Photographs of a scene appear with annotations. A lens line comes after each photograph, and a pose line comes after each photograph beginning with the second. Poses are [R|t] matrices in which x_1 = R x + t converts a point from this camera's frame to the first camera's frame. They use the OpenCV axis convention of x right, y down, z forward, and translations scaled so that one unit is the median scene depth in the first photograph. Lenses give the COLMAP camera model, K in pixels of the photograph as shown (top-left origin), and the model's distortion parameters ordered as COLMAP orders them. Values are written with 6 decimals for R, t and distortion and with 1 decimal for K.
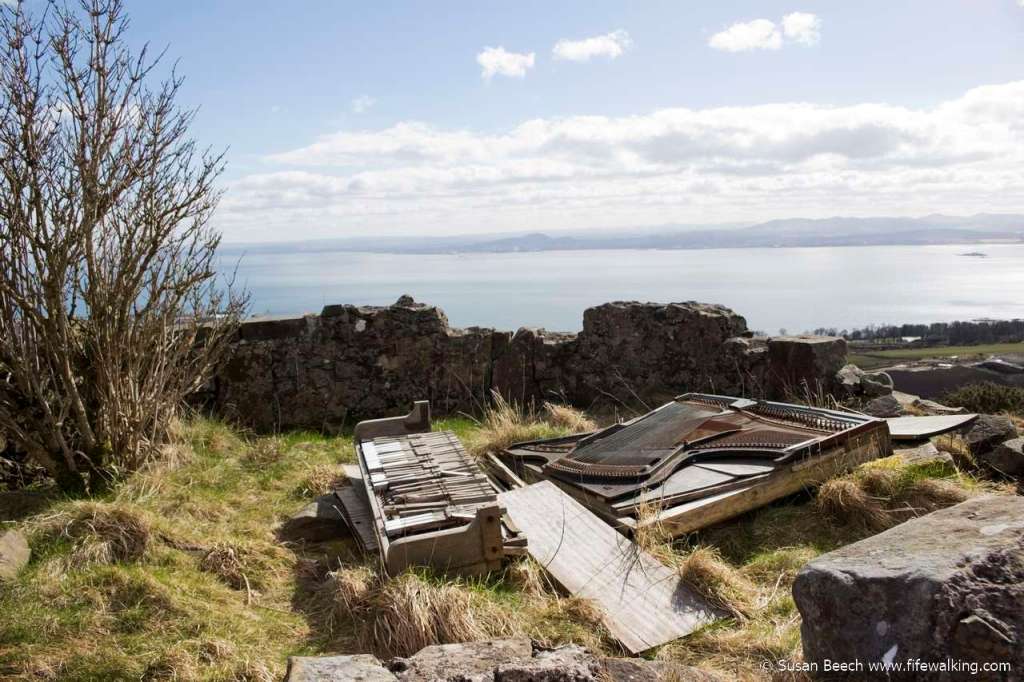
lens RADIAL K [[926.2, 0, 533.2], [0, 926.2, 344.1], [0, 0, 1]] dist [-0.173459, 0.138384]
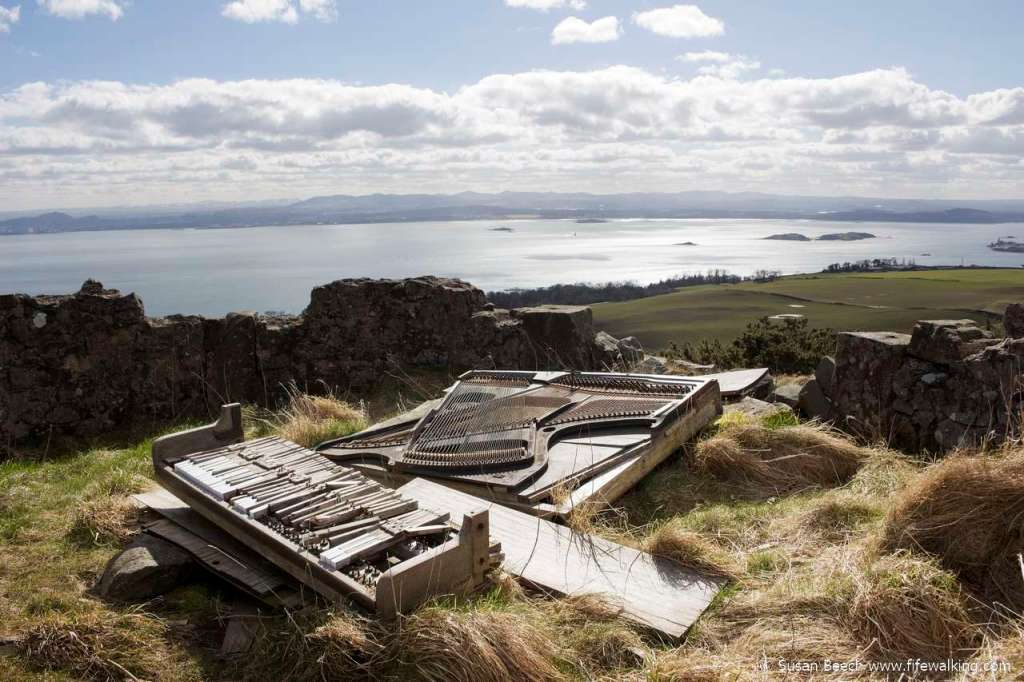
lens RADIAL K [[926.2, 0, 533.2], [0, 926.2, 344.1], [0, 0, 1]] dist [-0.173459, 0.138384]
pose [[0.845053, -0.064124, 0.530824, -0.234081], [0.052316, 0.997935, 0.037266, -0.005676], [-0.532117, -0.003721, 0.846663, 0.124898]]
